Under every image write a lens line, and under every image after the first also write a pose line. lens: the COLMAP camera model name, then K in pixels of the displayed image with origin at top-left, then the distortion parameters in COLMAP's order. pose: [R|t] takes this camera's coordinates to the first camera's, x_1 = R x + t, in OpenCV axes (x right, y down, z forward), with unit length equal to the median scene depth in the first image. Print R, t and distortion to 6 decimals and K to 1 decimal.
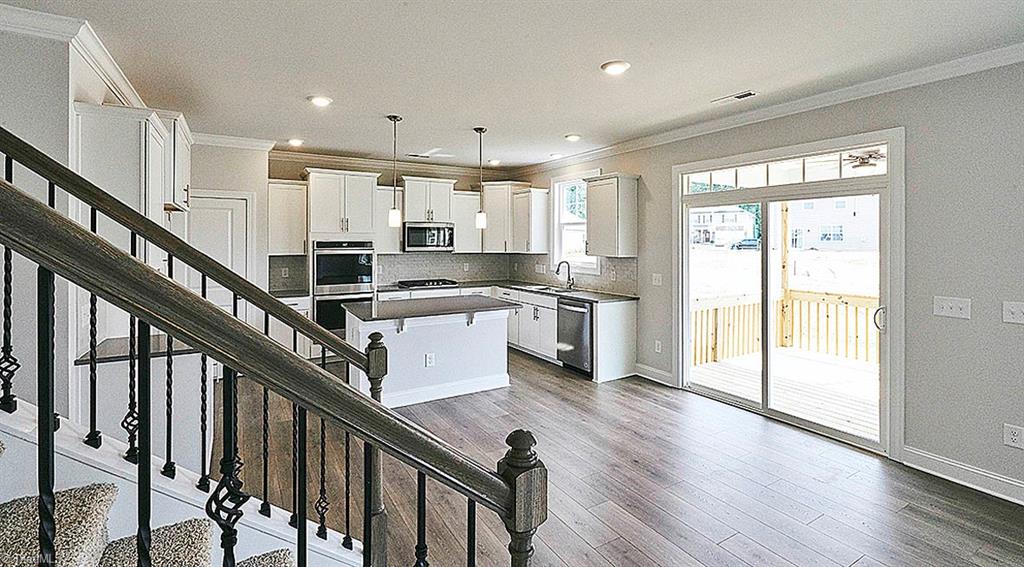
lens RADIAL K [[459.9, 0, 507.4], [0, 459.9, 244.5], [0, 0, 1]] dist [0.001417, 0.000323]
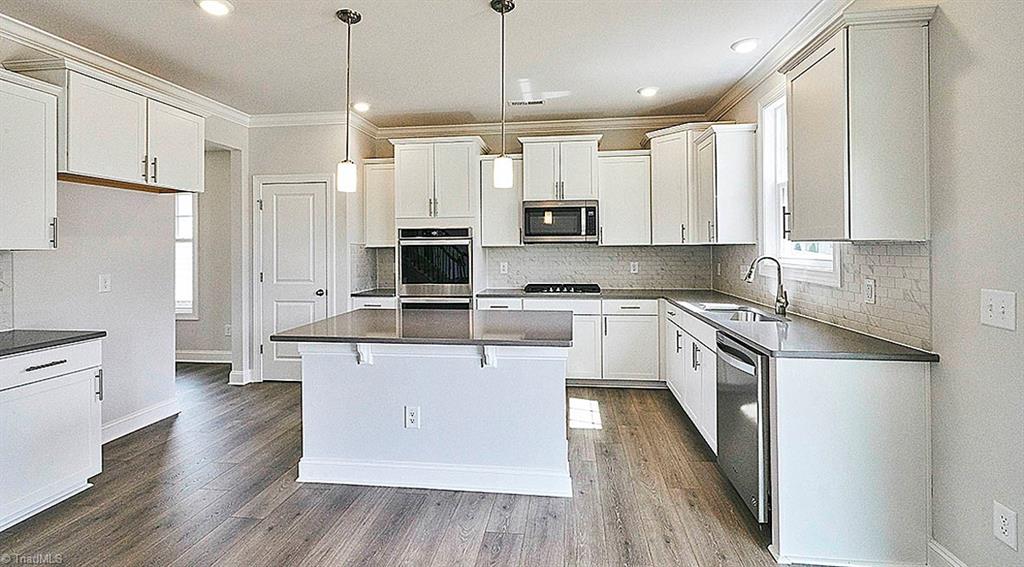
lens RADIAL K [[459.9, 0, 507.4], [0, 459.9, 244.5], [0, 0, 1]] dist [0.001417, 0.000323]
pose [[0.787839, -0.011152, -0.615780, 0.210637], [0.002510, 0.999886, -0.014898, 0.030247], [0.615876, 0.010191, 0.787777, 0.448116]]
